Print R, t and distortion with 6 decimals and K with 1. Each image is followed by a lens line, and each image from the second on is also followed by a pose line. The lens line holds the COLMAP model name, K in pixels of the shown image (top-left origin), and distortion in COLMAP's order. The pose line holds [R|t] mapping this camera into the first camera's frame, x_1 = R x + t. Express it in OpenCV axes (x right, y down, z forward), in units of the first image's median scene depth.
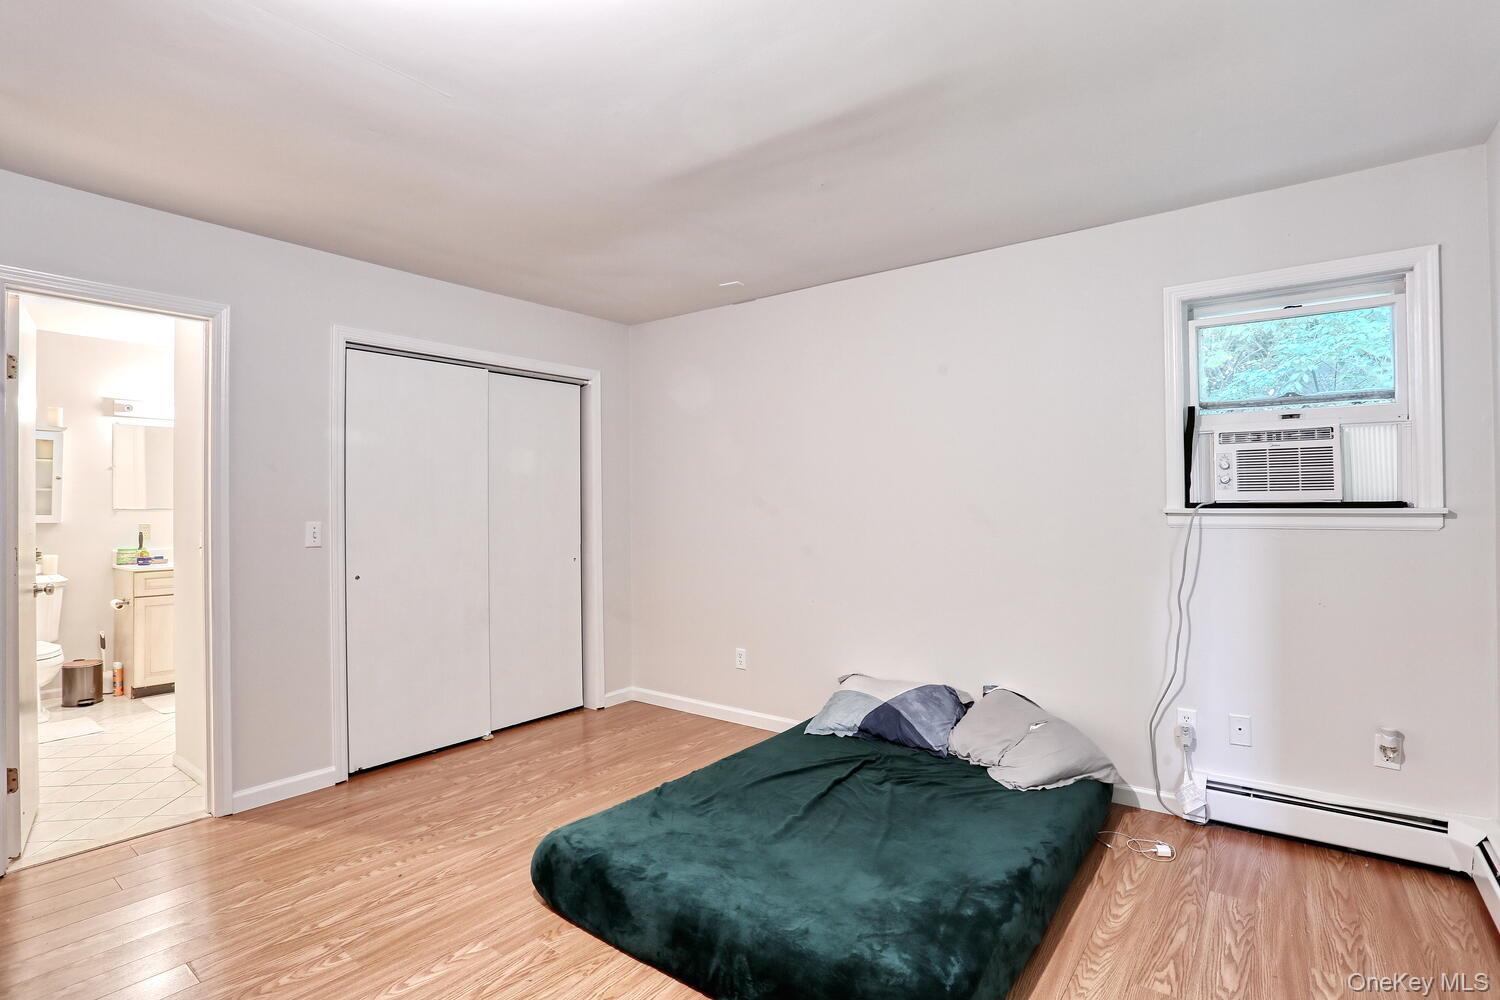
lens RADIAL K [[726.6, 0, 746.6], [0, 726.6, 498.7], [0, 0, 1]] dist [-0.073358, 0.029184]
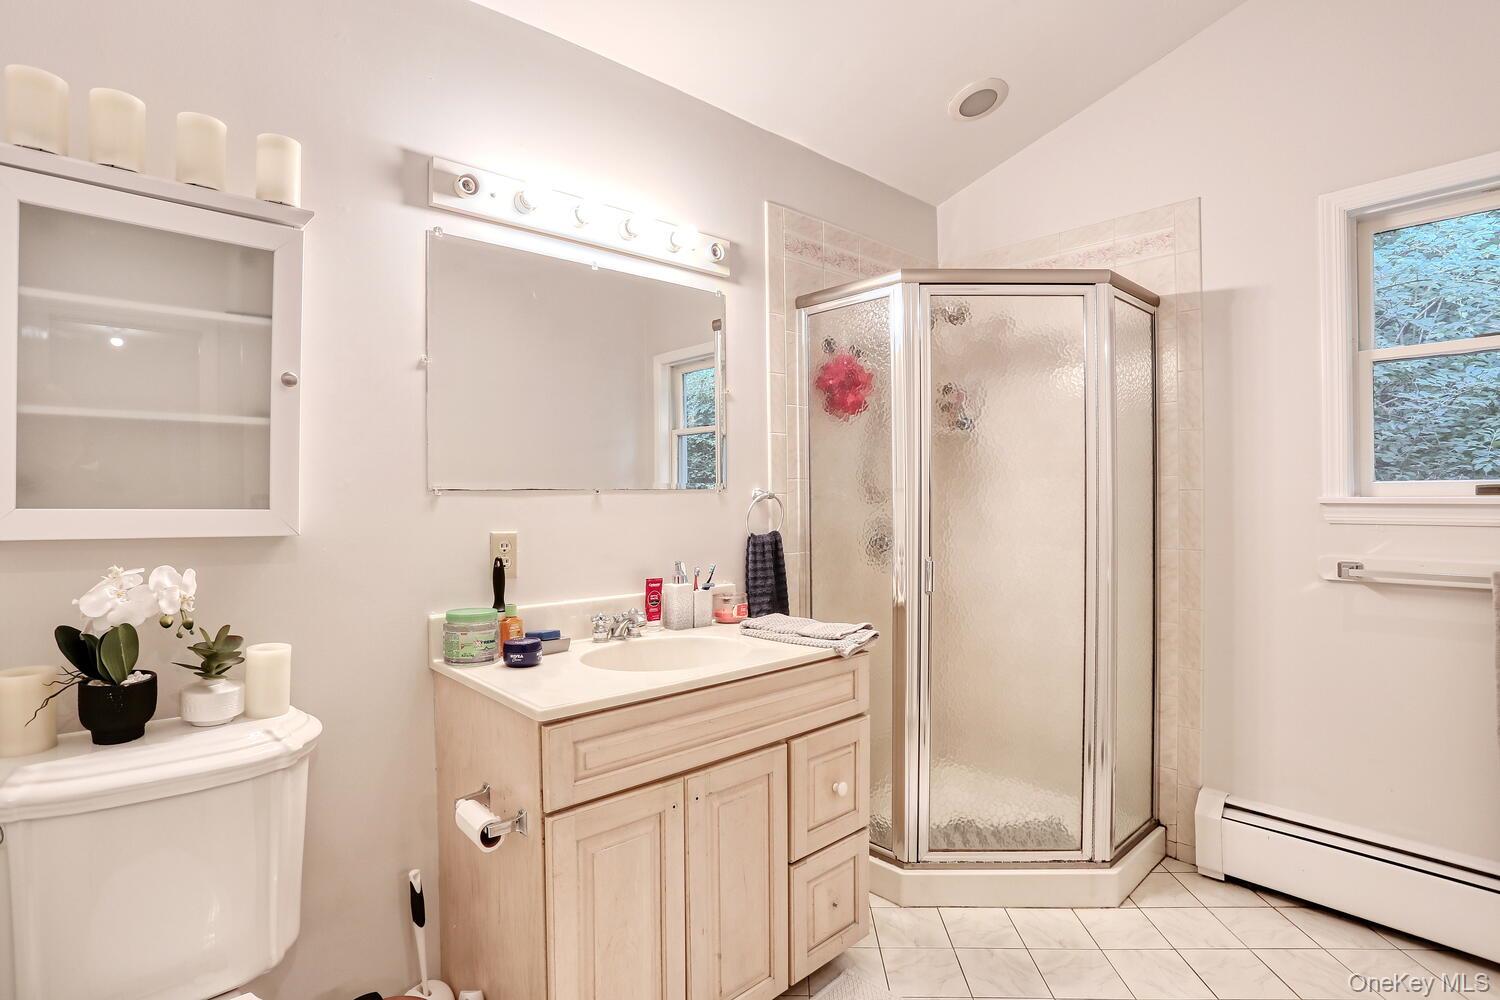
lens RADIAL K [[726.6, 0, 746.6], [0, 726.6, 498.7], [0, 0, 1]] dist [-0.073358, 0.029184]
pose [[0.984137, -0.001541, -0.177403, -0.718471], [0.004373, 0.999869, 0.015576, 0.014709], [0.177356, -0.016105, 0.984015, 0.711251]]
